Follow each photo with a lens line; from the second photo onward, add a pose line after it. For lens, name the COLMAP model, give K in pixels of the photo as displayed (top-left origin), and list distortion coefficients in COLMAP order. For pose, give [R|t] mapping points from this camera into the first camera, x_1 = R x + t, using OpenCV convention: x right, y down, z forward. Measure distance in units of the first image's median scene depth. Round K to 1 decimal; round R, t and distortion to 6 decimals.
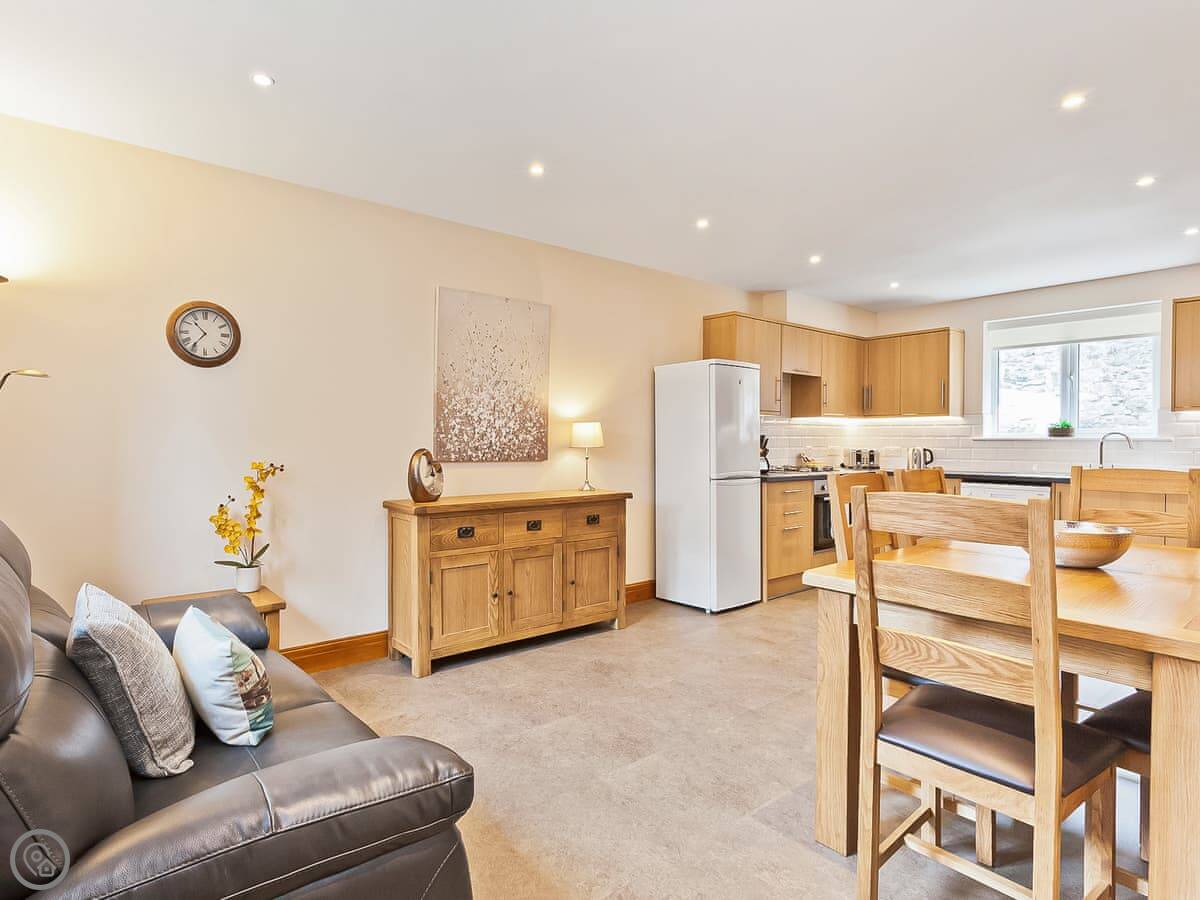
lens RADIAL K [[646.5, 0, 590.7], [0, 646.5, 441.1], [0, 0, 1]] dist [0.000526, 0.000584]
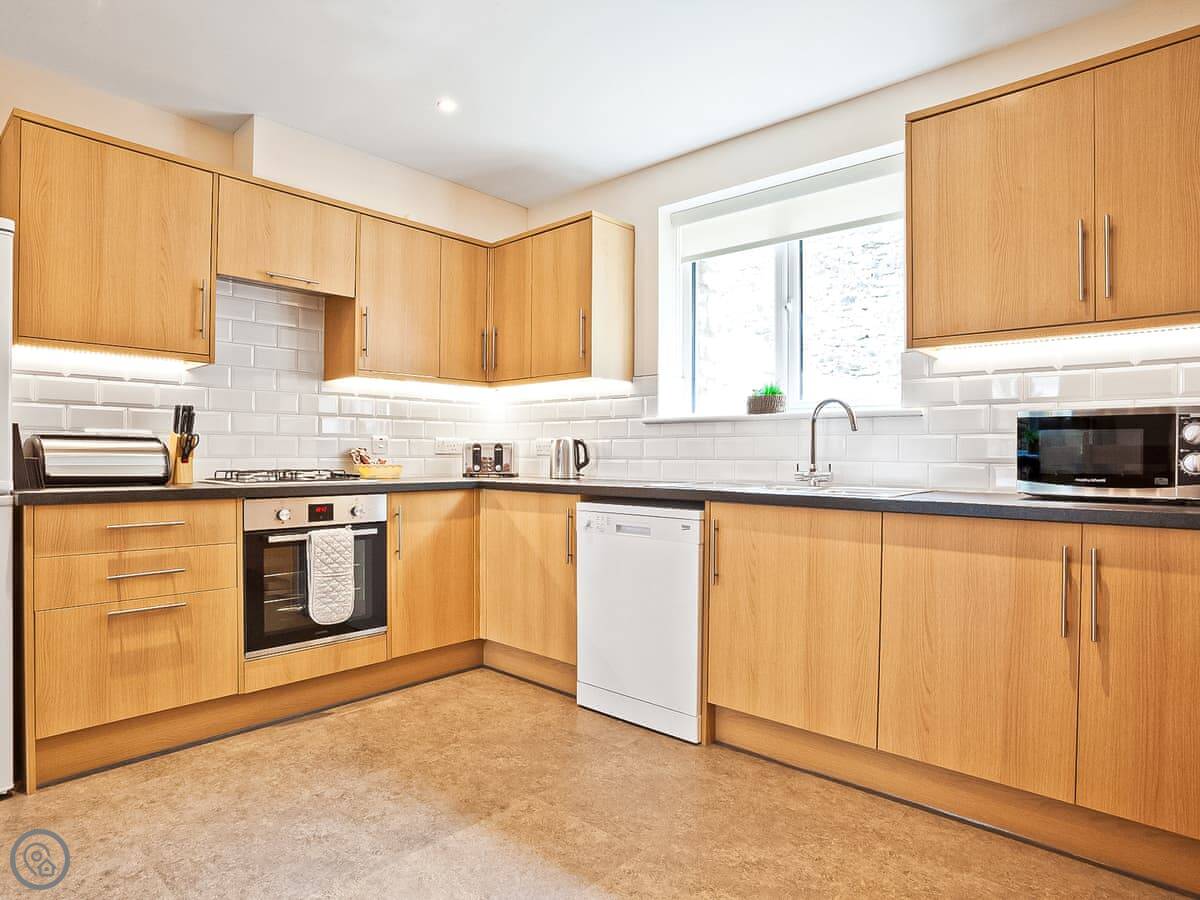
lens RADIAL K [[720.9, 0, 600.0], [0, 720.9, 450.7], [0, 0, 1]] dist [-0.008685, -0.001446]
pose [[0.988887, 0.003177, 0.148635, 0.465366], [-0.002552, 0.999987, -0.004394, 0.024542], [-0.148647, 0.003966, 0.988882, 0.402903]]
